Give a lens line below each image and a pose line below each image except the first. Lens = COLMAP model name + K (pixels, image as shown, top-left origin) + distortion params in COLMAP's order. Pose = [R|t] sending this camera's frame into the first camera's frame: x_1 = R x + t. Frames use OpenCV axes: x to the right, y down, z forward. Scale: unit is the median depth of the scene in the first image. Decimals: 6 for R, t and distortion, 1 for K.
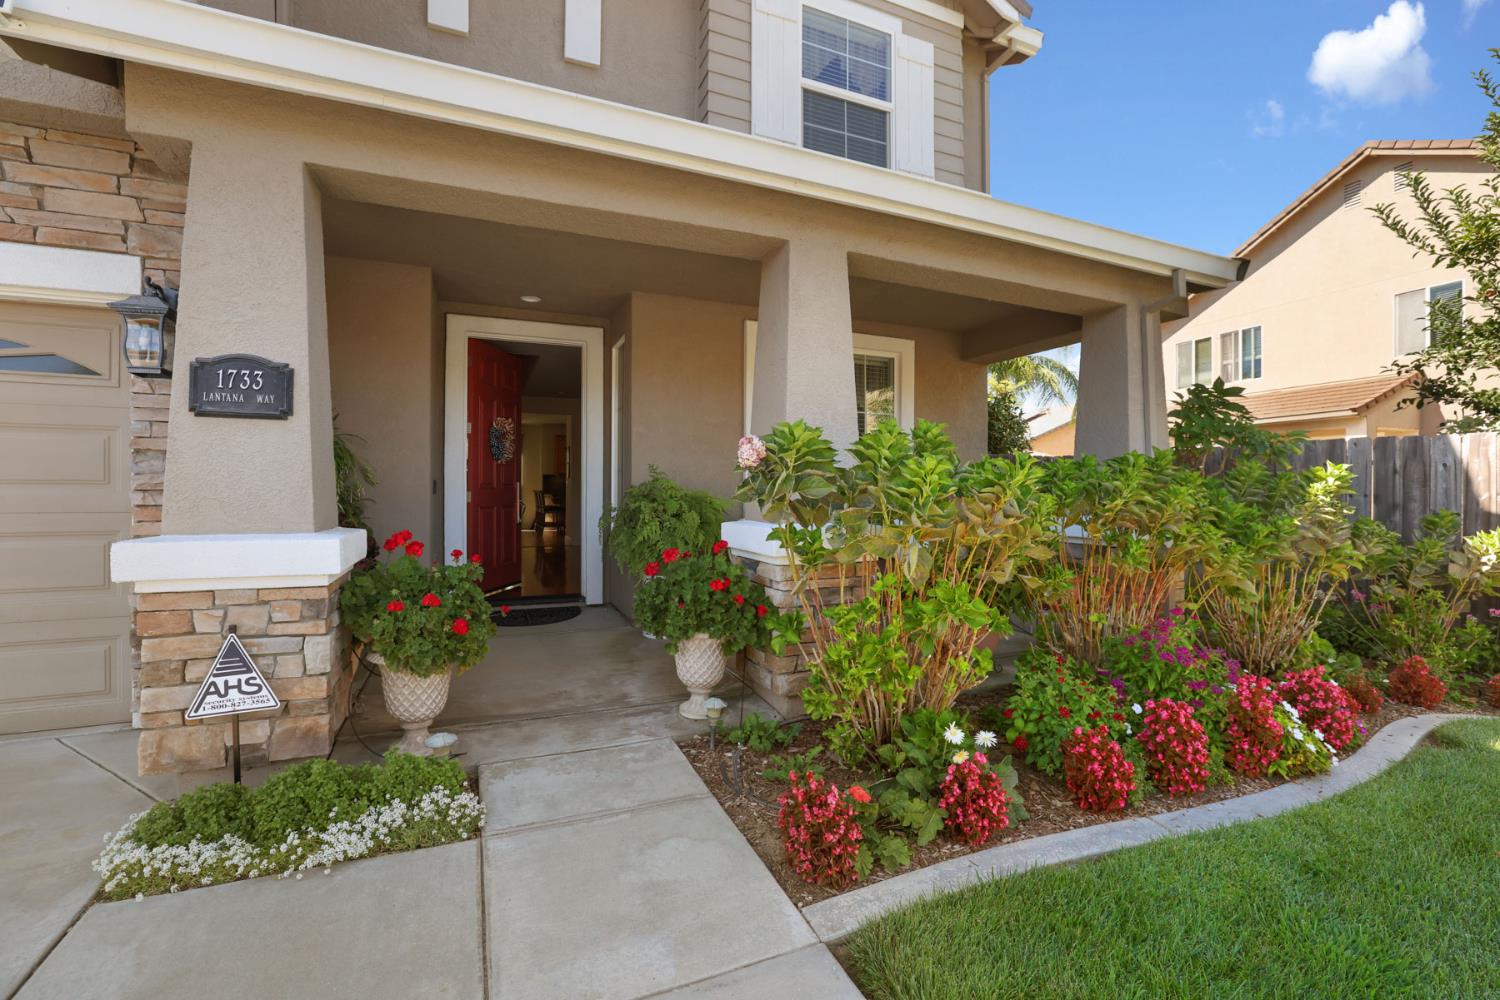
lens RADIAL K [[670.1, 0, 746.2], [0, 670.1, 496.9], [0, 0, 1]] dist [-0.038628, 0.014408]
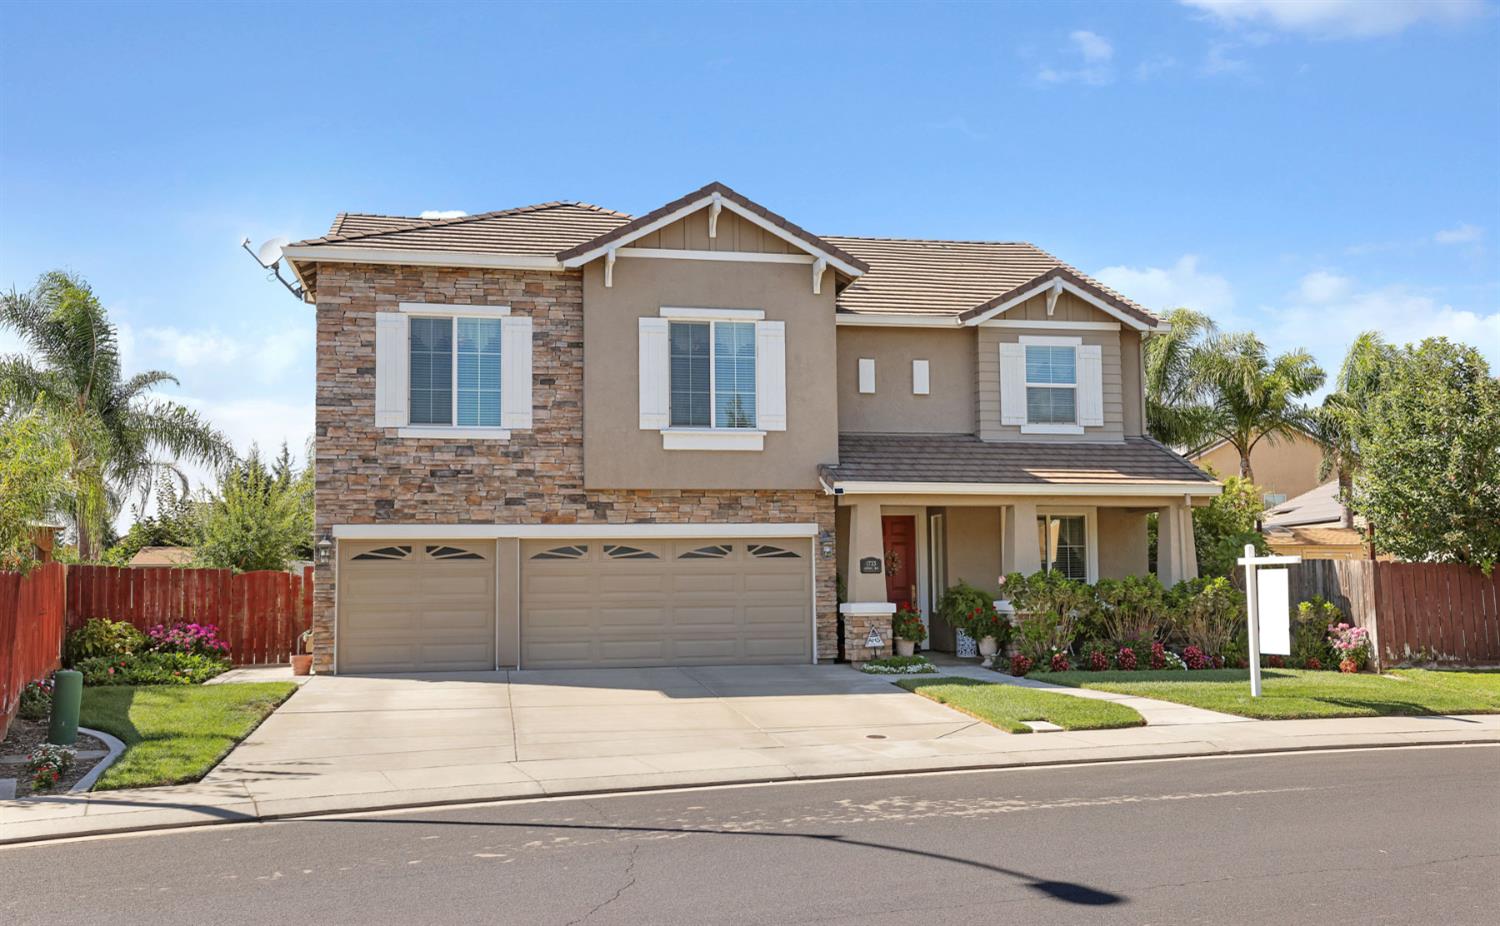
lens RADIAL K [[1442.9, 0, 747.0], [0, 1442.9, 461.1], [0, 0, 1]] dist [0.102515, 0.000000]
pose [[0.982736, -0.029490, -0.182650, 0.092855], [0.011887, 0.995239, -0.096732, 0.035069], [0.184633, 0.092891, 0.978408, -6.482623]]
